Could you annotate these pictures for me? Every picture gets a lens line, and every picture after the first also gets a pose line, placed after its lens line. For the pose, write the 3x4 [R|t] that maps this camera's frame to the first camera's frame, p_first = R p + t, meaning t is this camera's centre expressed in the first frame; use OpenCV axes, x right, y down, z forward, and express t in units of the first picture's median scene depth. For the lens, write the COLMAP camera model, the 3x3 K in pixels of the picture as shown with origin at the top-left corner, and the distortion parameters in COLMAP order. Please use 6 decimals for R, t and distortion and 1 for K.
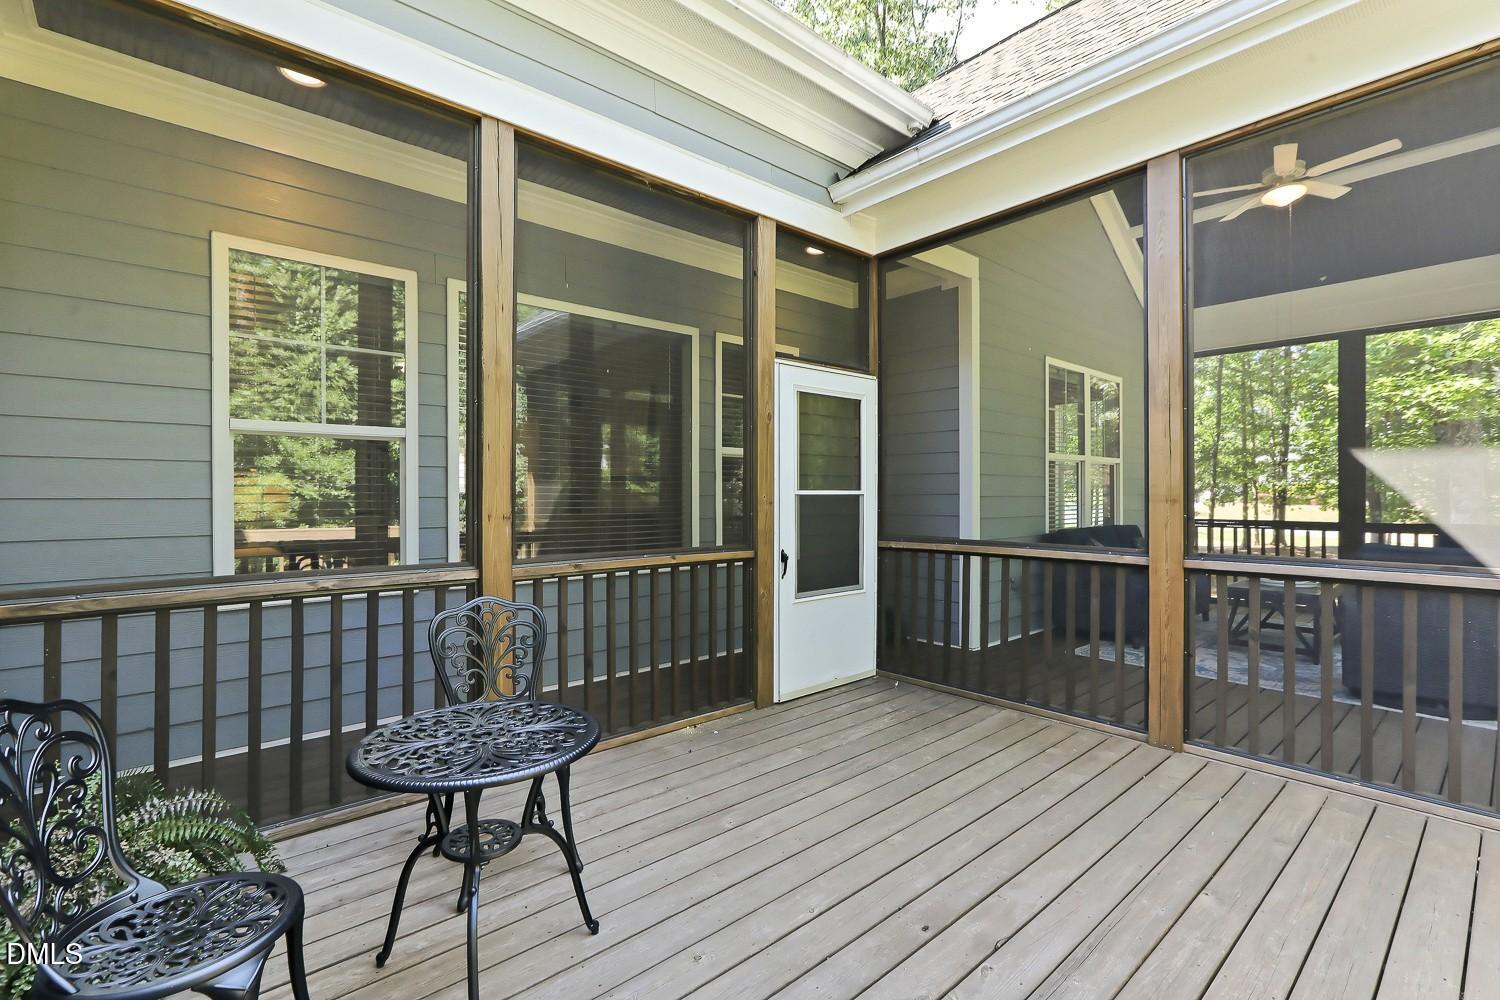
lens RADIAL K [[684.2, 0, 756.0], [0, 684.2, 495.1], [0, 0, 1]] dist [-0.002659, -0.000394]
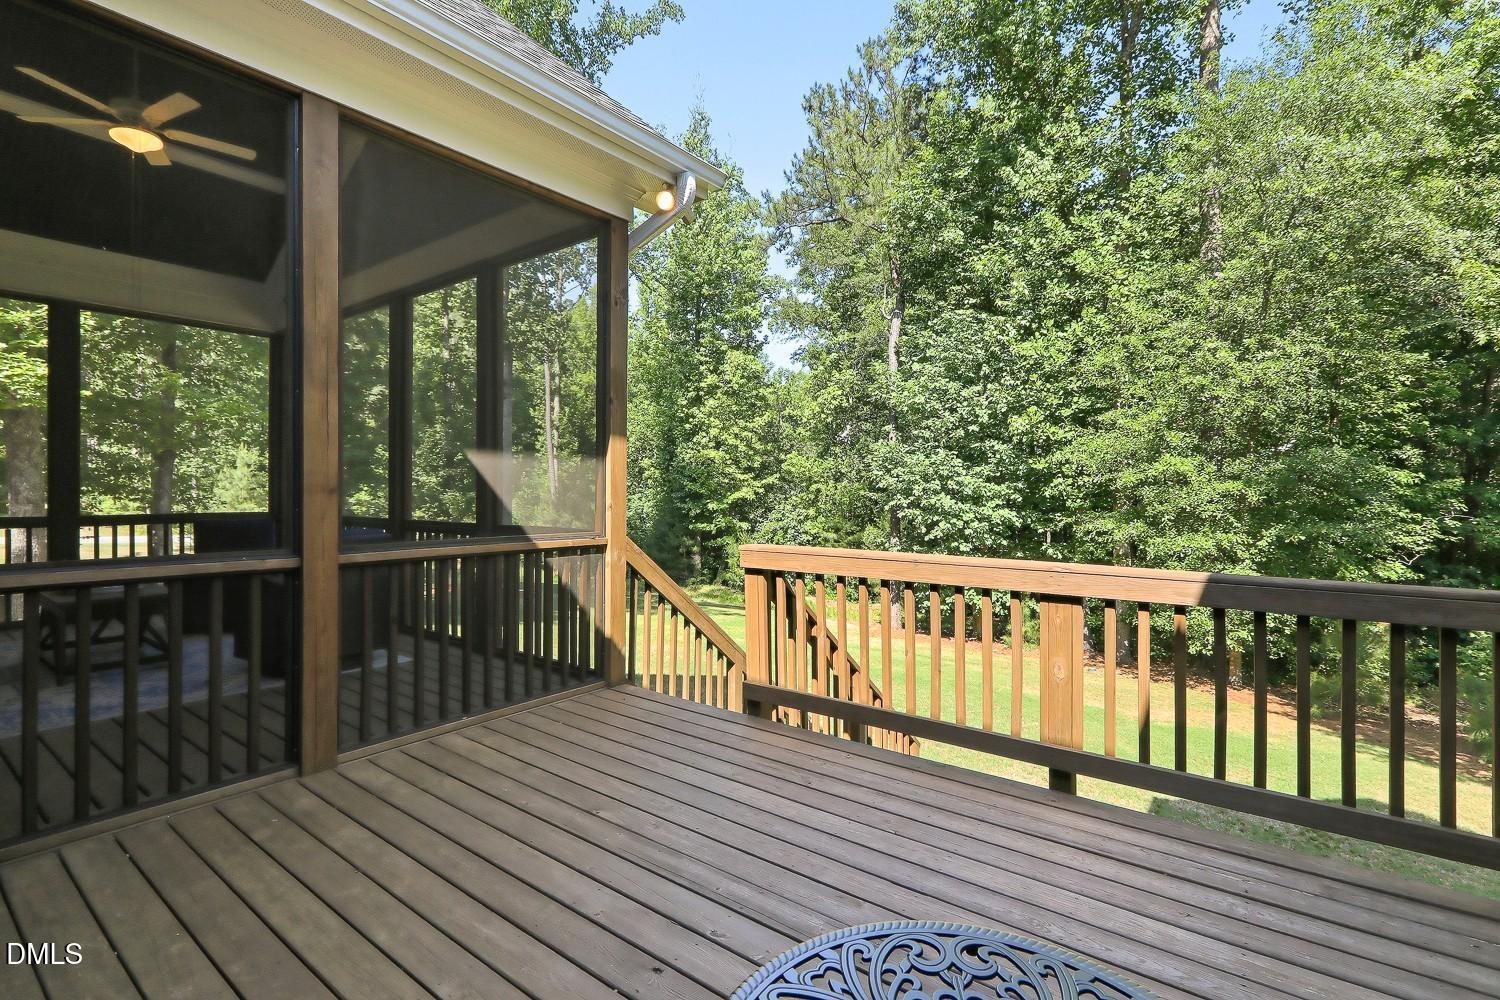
lens RADIAL K [[684.2, 0, 758.0], [0, 684.2, 498.8], [0, 0, 1]] dist [-0.002659, -0.000394]
pose [[-0.197255, -0.012446, 0.980273, -0.379218], [-0.004658, 0.999920, 0.011758, 0.005142], [-0.980341, -0.002246, -0.197297, 0.624647]]
